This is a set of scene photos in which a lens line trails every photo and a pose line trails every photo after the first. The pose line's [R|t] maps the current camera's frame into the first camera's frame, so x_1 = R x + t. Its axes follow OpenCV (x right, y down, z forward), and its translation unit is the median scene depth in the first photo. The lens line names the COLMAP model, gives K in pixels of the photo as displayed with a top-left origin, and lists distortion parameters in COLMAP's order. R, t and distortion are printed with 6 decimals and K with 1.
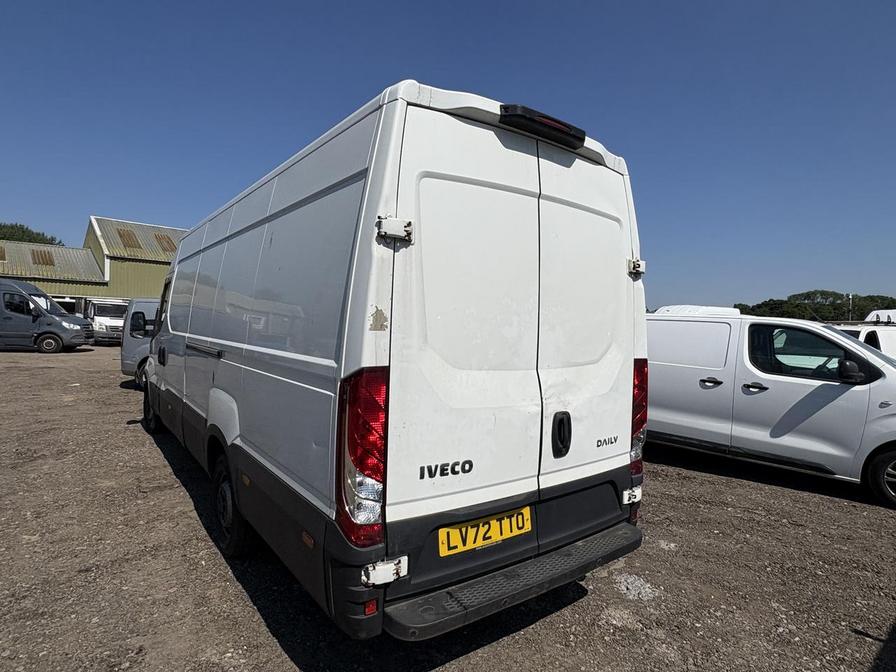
lens RADIAL K [[502.2, 0, 445.5], [0, 502.2, 332.0], [0, 0, 1]] dist [-0.002411, 0.002644]
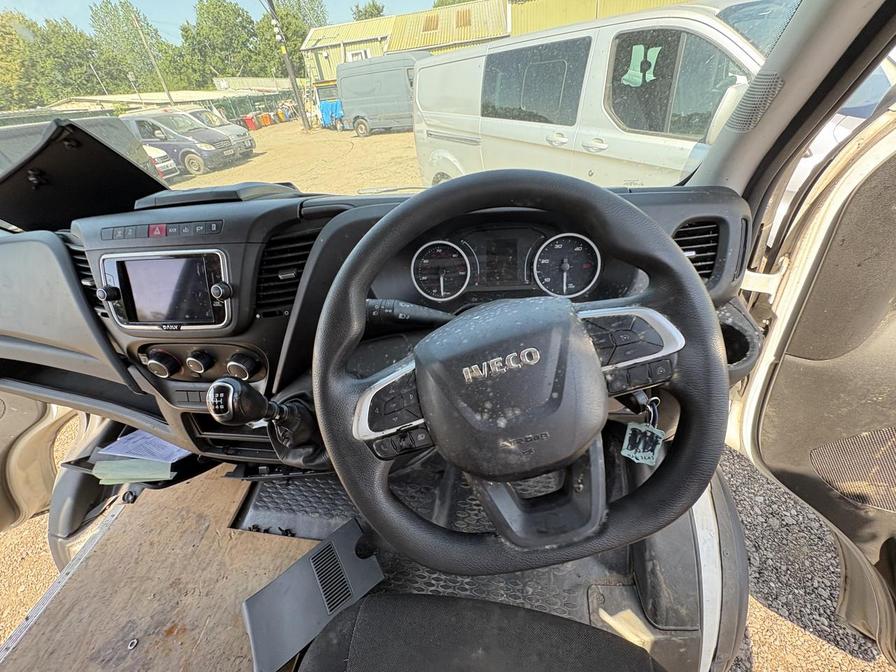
lens RADIAL K [[357.4, 0, 447.6], [0, 357.4, 338.8], [0, 0, 1]] dist [-0.000154, 0.001197]
pose [[0.684712, 0.331070, -0.649278, -1.031991], [0.129873, 0.821184, 0.555688, -0.135441], [0.717148, -0.464810, 0.519278, 3.029812]]
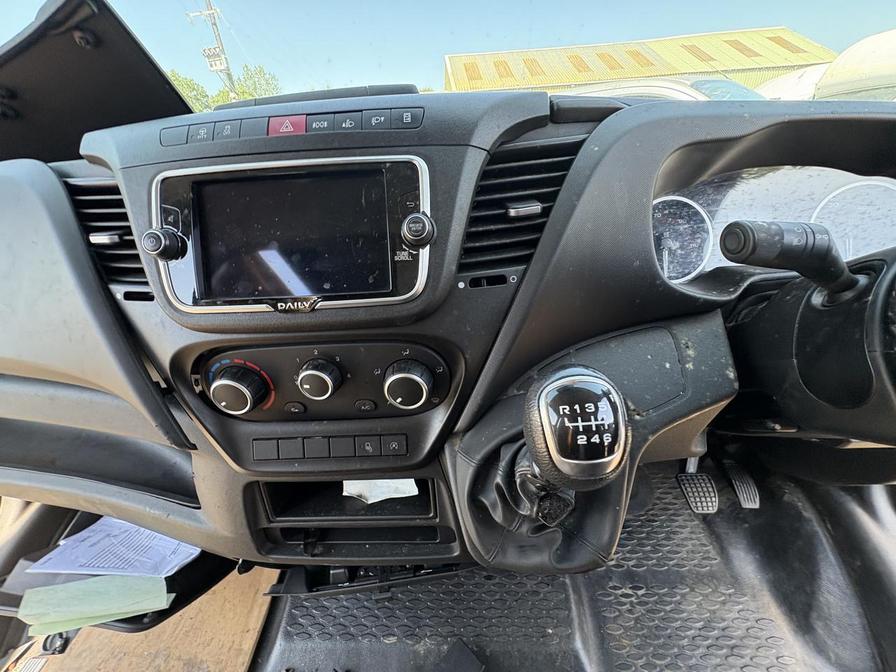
lens RADIAL K [[357.4, 0, 447.6], [0, 357.4, 339.5], [0, 0, 1]] dist [-0.000154, 0.001197]
pose [[0.776725, 0.212692, -0.592841, -1.215581], [0.085066, 0.897207, 0.433340, -0.065227], [0.624069, -0.387017, 0.678790, 2.963109]]
